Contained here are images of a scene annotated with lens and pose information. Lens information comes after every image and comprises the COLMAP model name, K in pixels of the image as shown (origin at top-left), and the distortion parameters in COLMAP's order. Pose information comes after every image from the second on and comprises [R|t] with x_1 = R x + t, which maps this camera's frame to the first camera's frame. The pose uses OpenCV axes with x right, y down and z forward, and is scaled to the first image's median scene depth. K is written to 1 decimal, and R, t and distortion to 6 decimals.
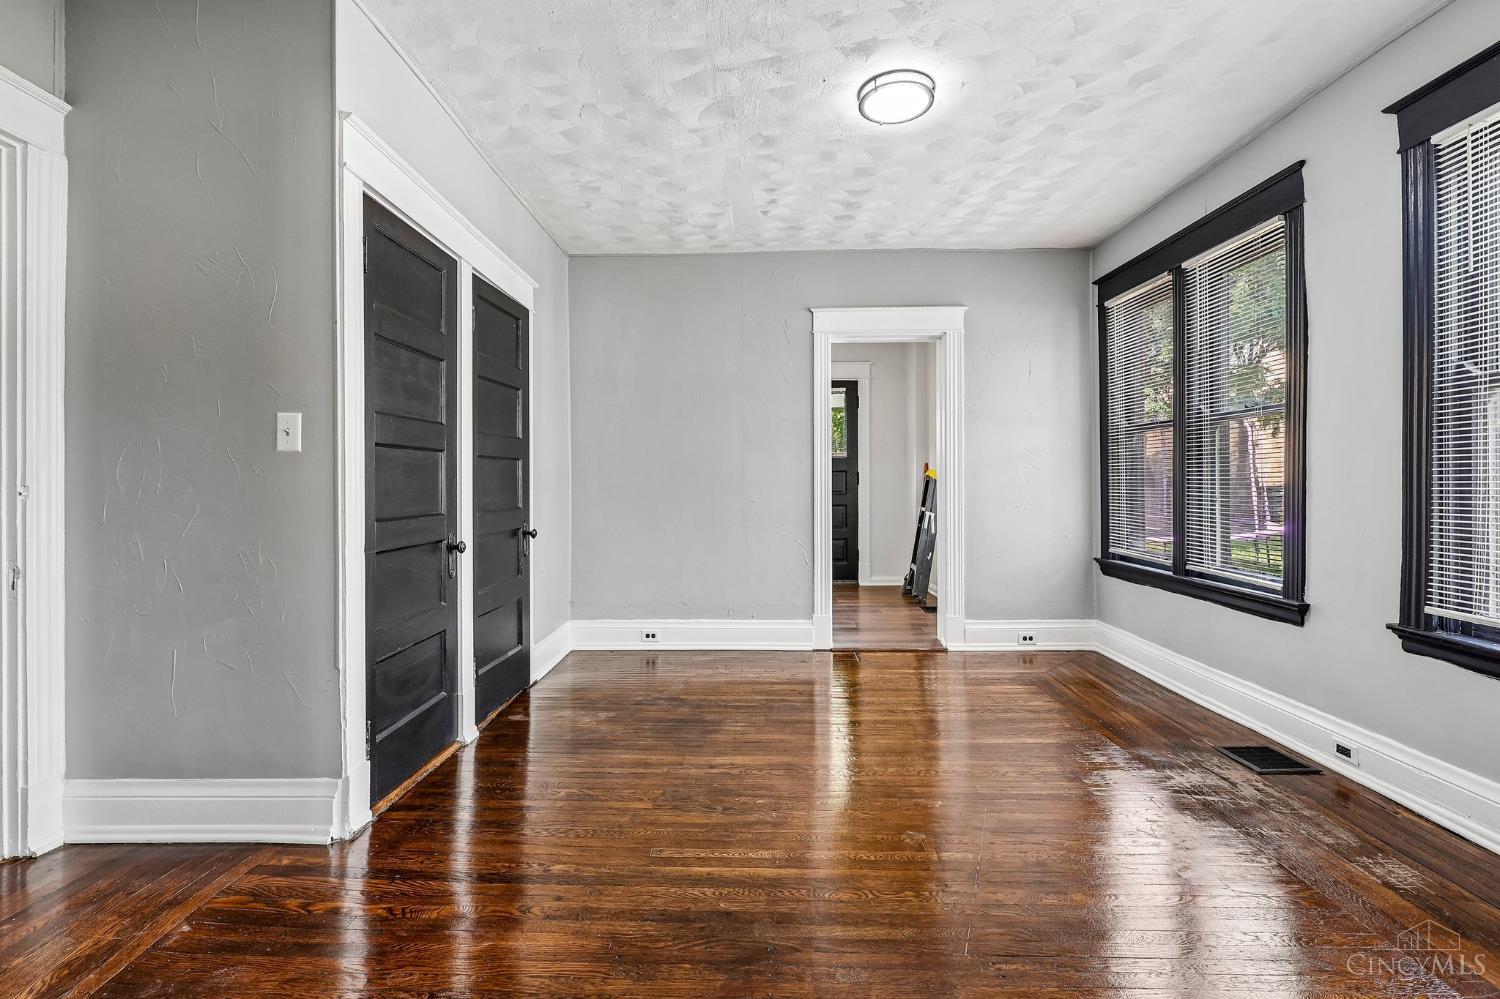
lens RADIAL K [[700.6, 0, 748.3], [0, 700.6, 481.3], [0, 0, 1]] dist [0.001318, 0.000234]
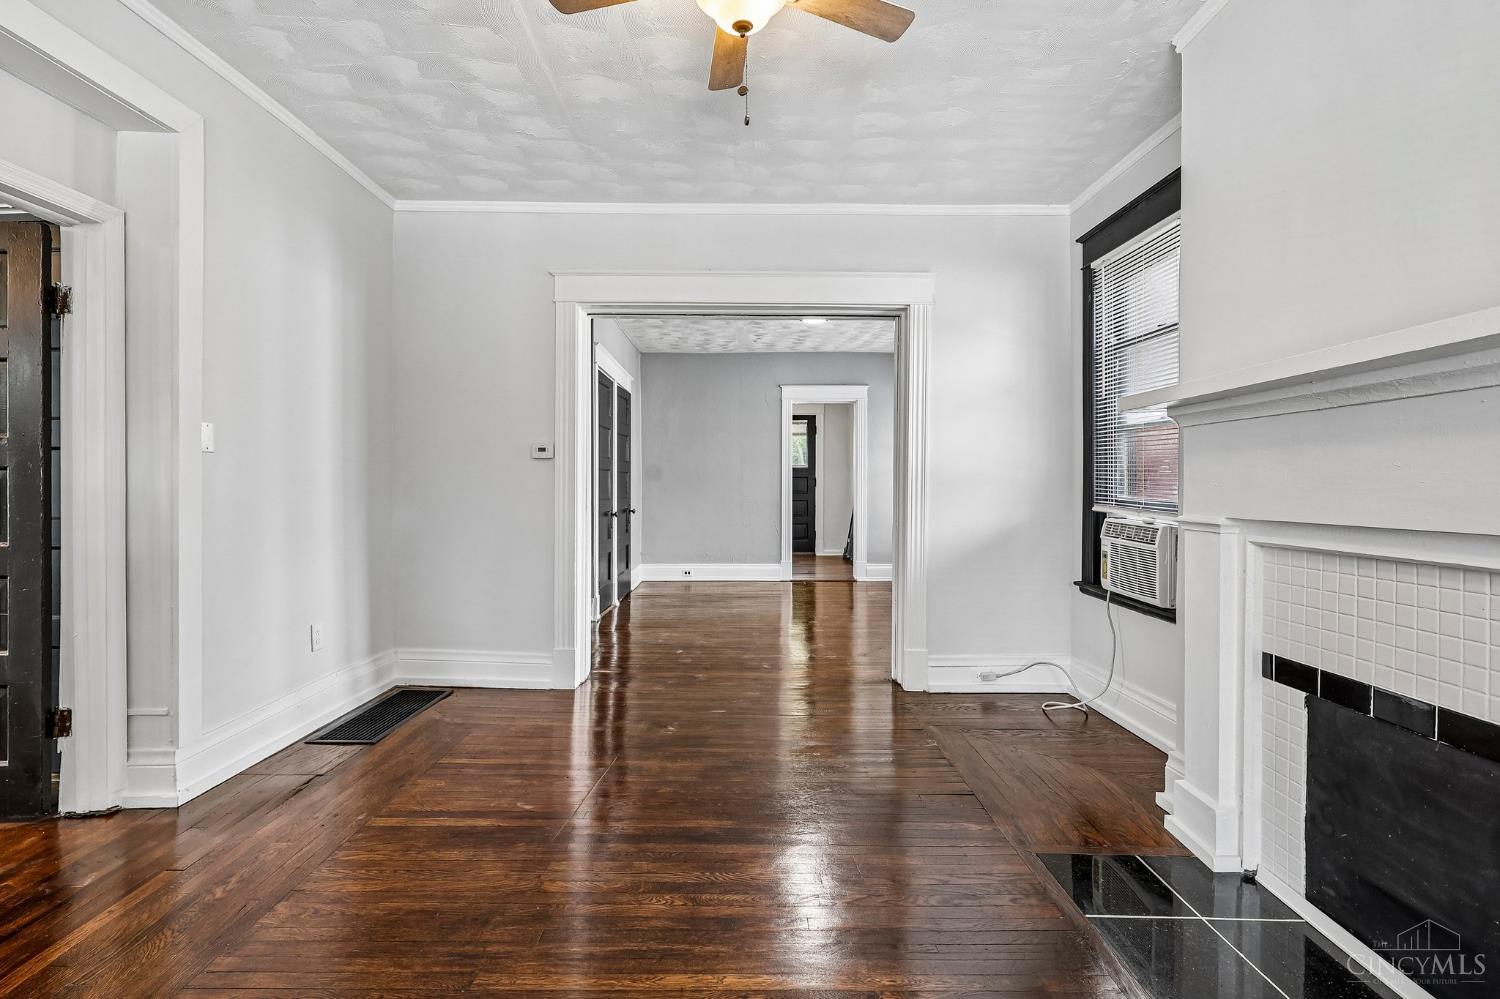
lens RADIAL K [[700.6, 0, 748.3], [0, 700.6, 481.3], [0, 0, 1]] dist [0.001318, 0.000234]
pose [[0.999620, 0.004736, 0.027147, -0.043319], [-0.004679, 0.999987, -0.002162, -0.004263], [-0.027157, 0.002034, 0.999629, -0.880506]]
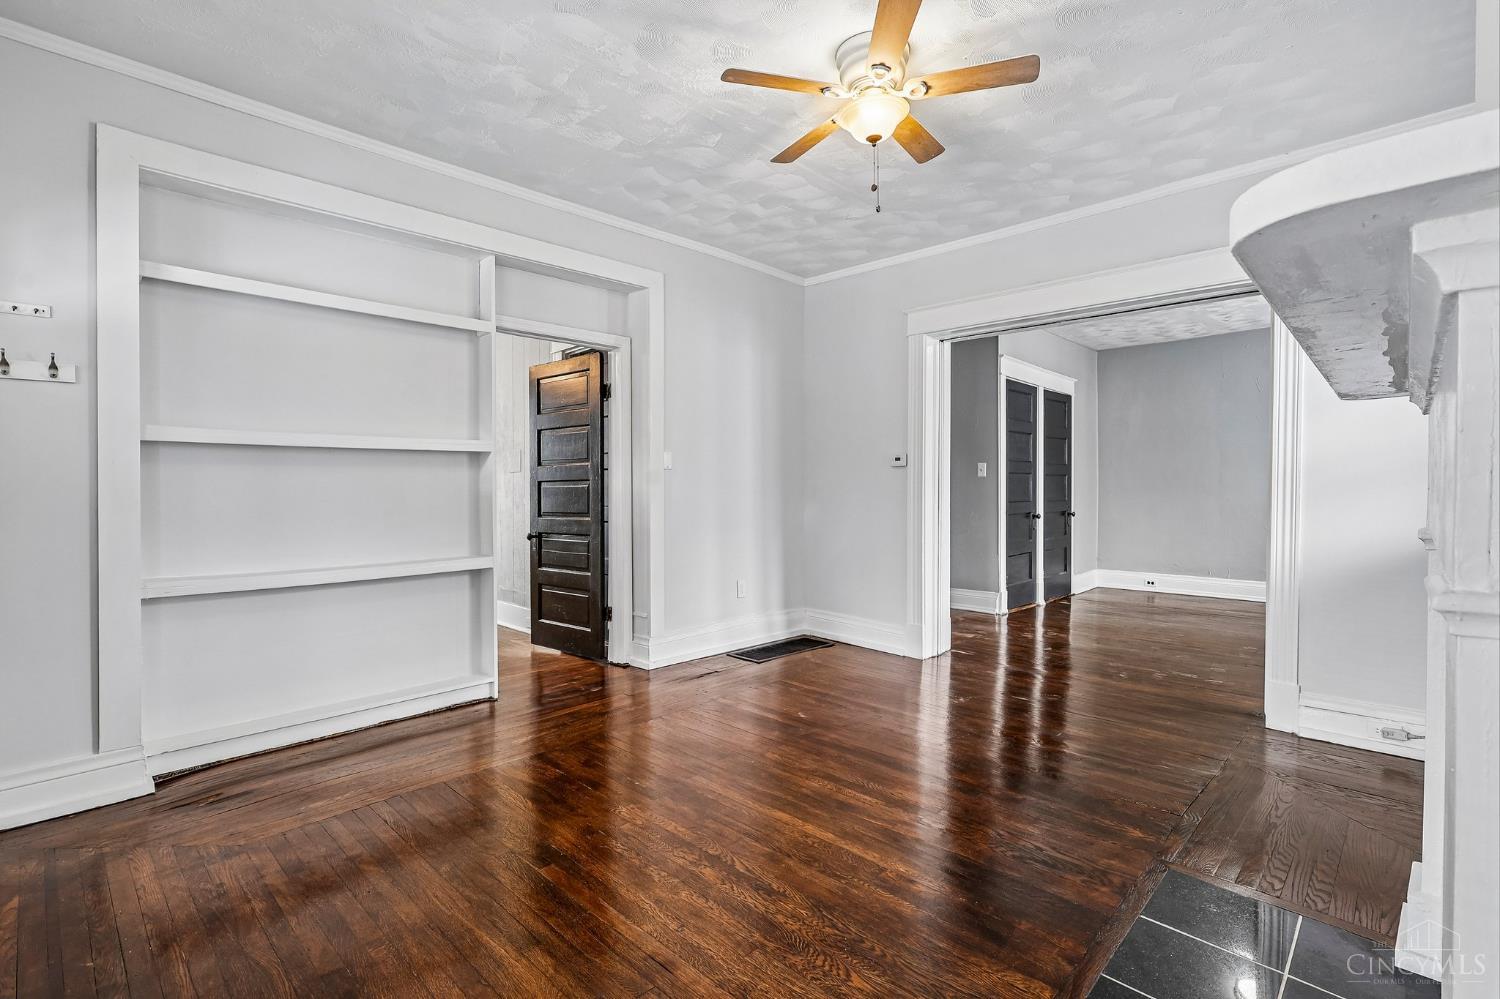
lens RADIAL K [[694.9, 0, 751.5], [0, 694.9, 492.0], [0, 0, 1]] dist [-0.000567, 0.000085]
pose [[0.738431, 0.008226, -0.674278, 0.304670], [-0.000330, 0.999930, 0.011838, -0.007470], [0.674328, -0.008518, 0.738382, -0.937109]]
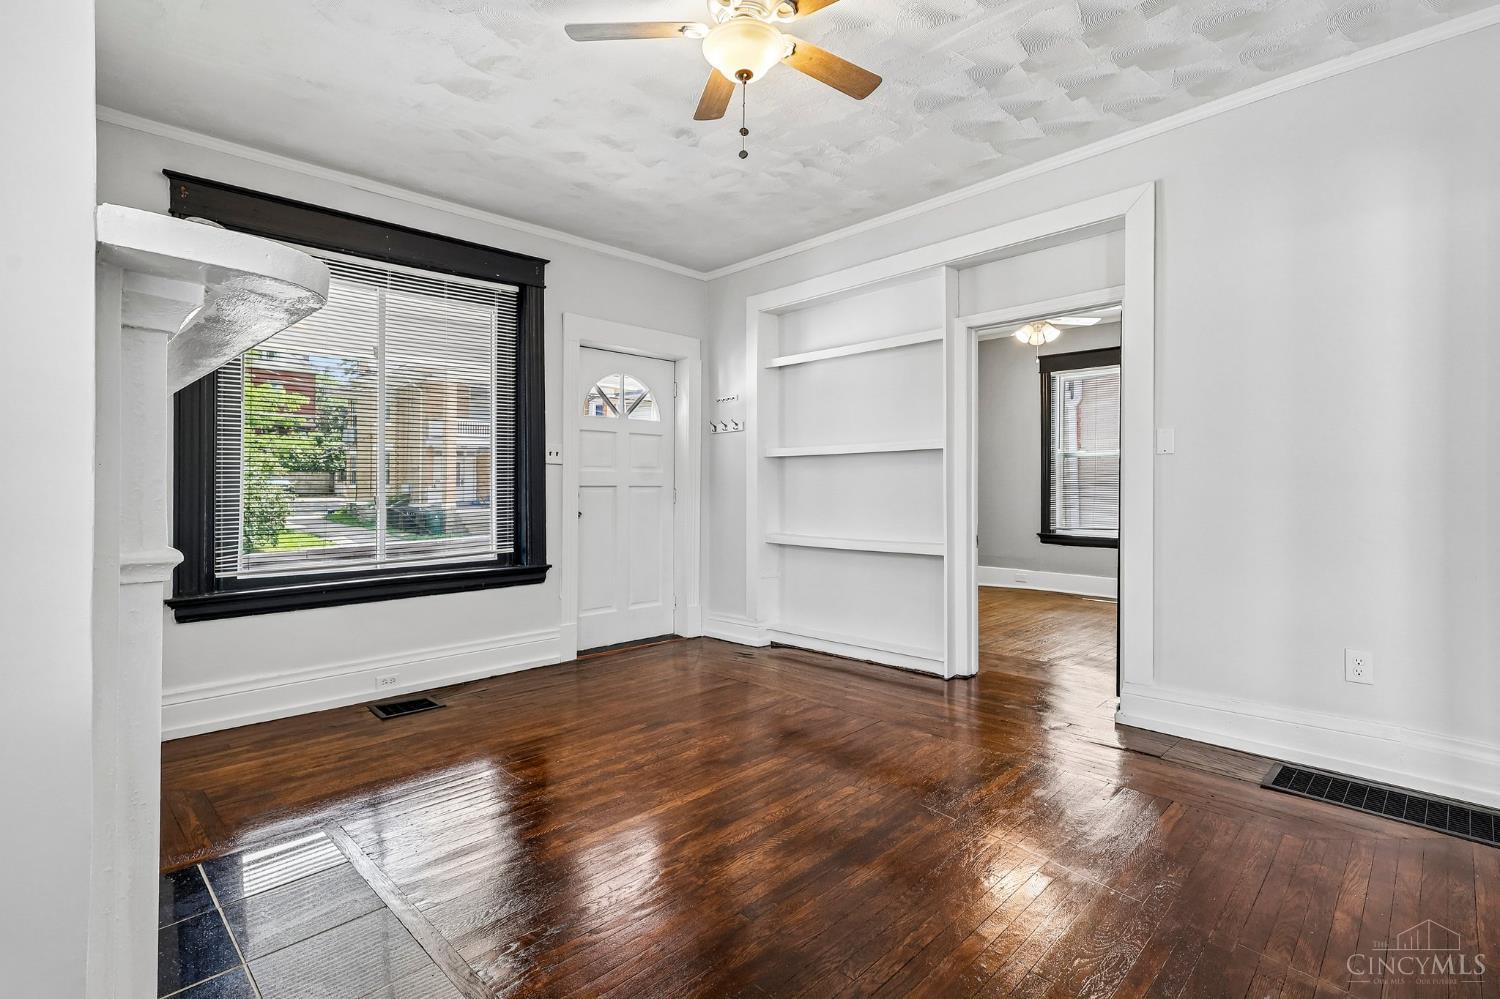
lens RADIAL K [[712.9, 0, 748.4], [0, 712.9, 488.7], [0, 0, 1]] dist [0.002488, 0.000314]
pose [[-0.694542, 0.008781, -0.719398, 0.355243], [0.005822, 0.999961, 0.006585, -0.001113], [0.719428, 0.000386, -0.694566, -0.018277]]
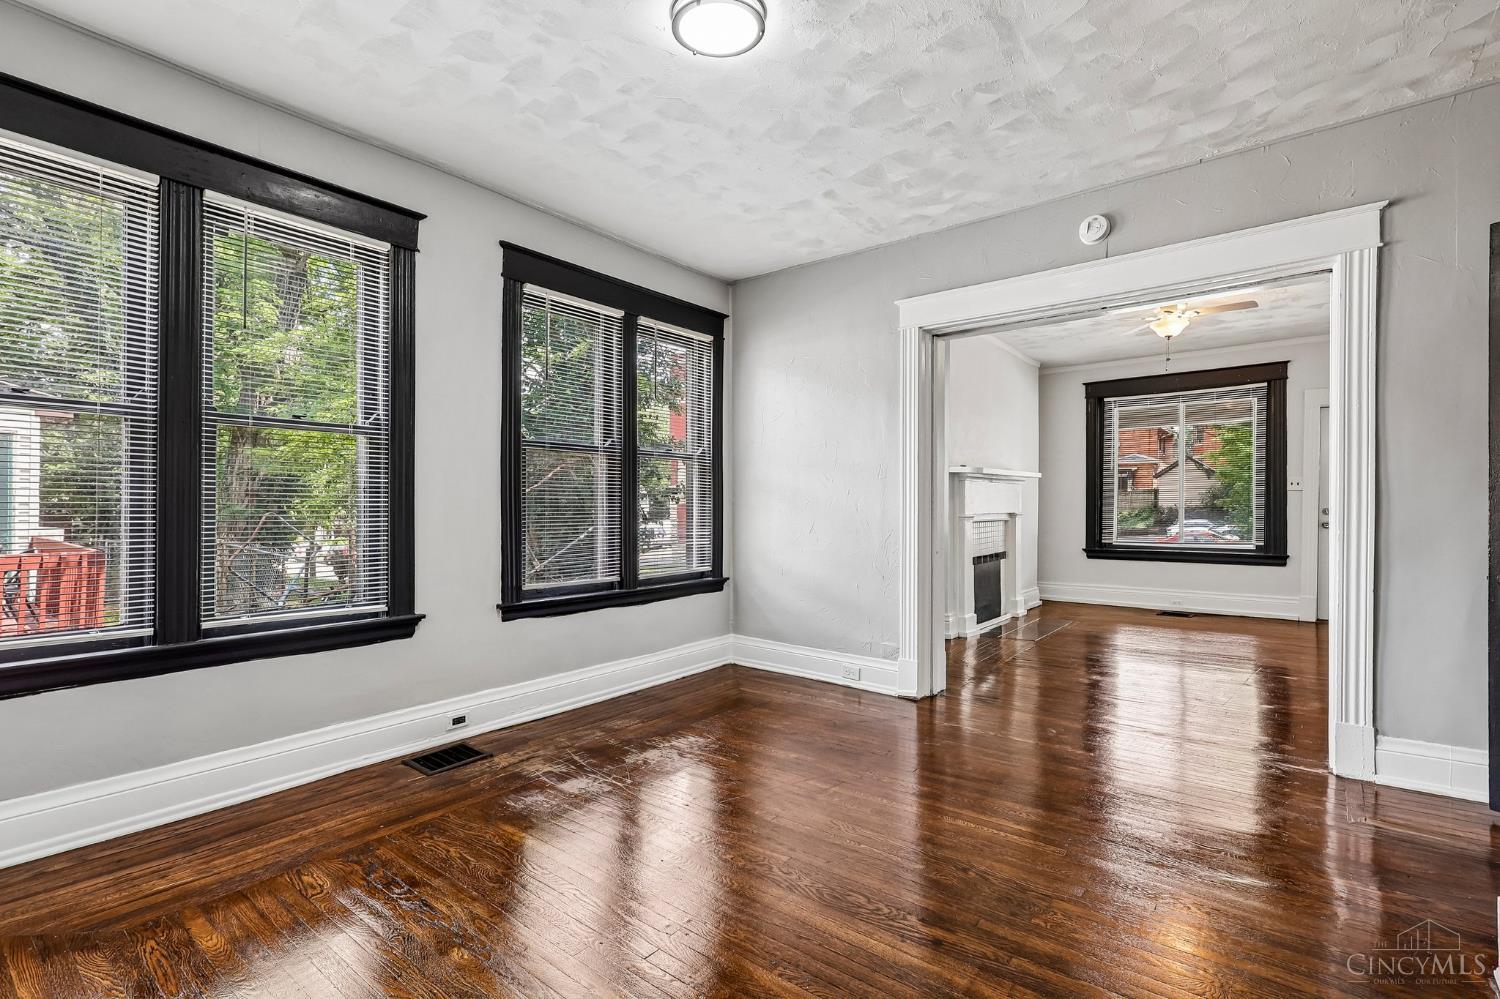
lens RADIAL K [[705.6, 0, 747.3], [0, 705.6, 511.6], [0, 0, 1]] dist [0.001020, 0.000209]
pose [[-0.795073, -0.001722, 0.606511, -0.214192], [0.001885, 0.999984, 0.005310, 0.004932], [-0.606510, 0.005365, -0.795057, 1.132777]]
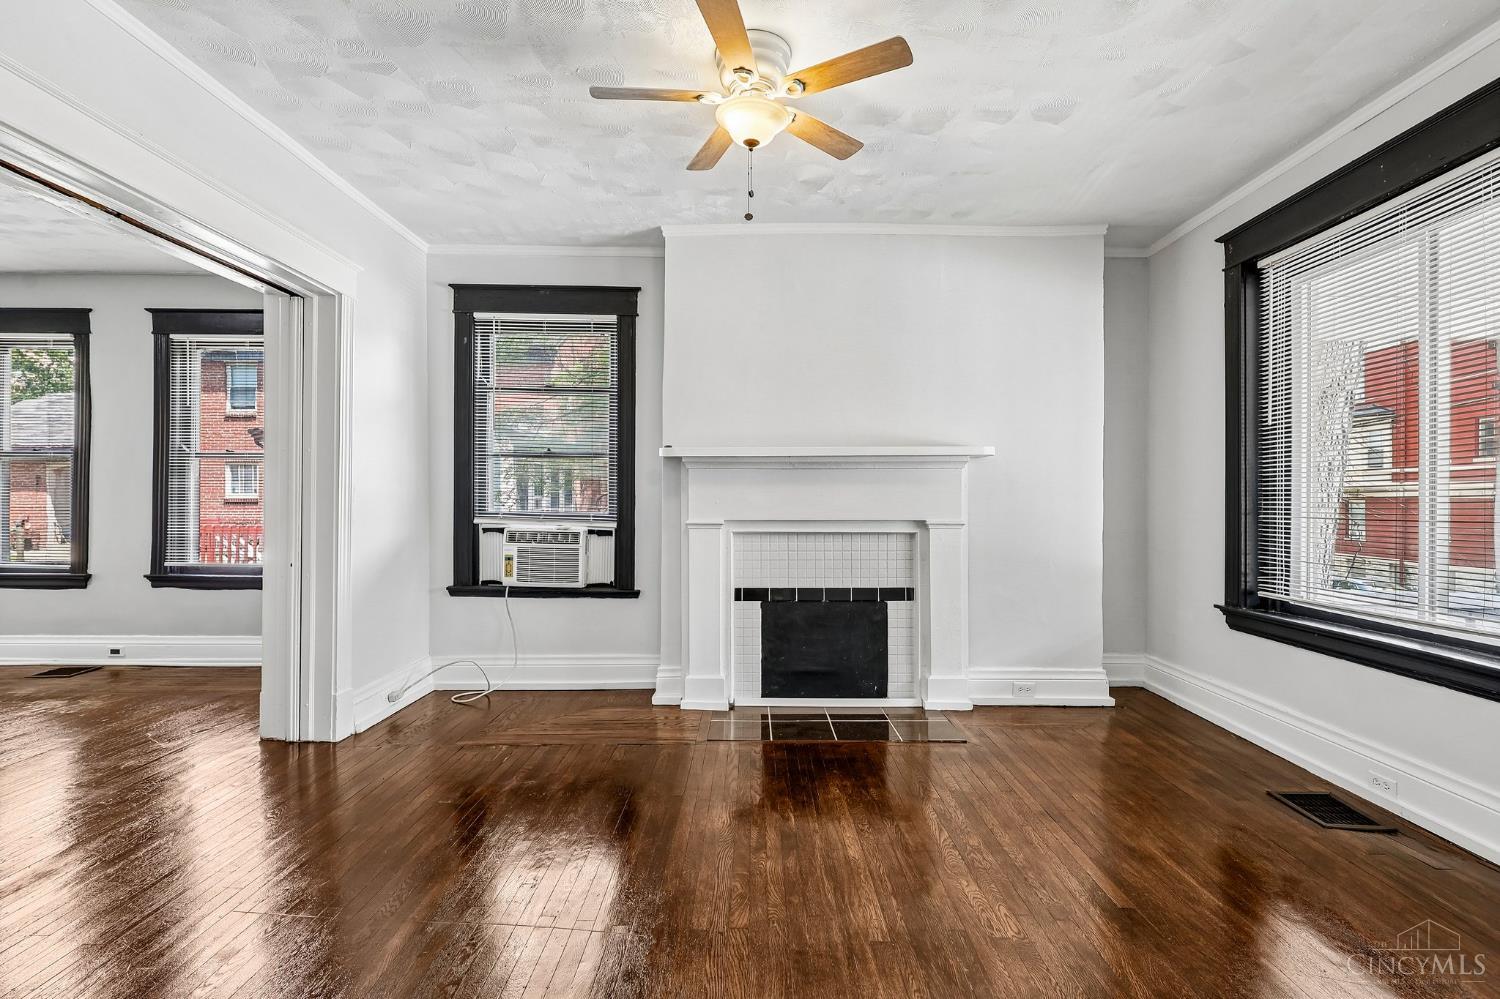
lens RADIAL K [[688.2, 0, 749.6], [0, 688.2, 494.5], [0, 0, 1]] dist [-0.000070, -0.000225]
pose [[-0.011509, 0.009466, 0.999889, -0.621210], [-0.005958, 0.999937, -0.009535, -0.006495], [-0.999916, -0.006067, -0.011452, -0.398312]]
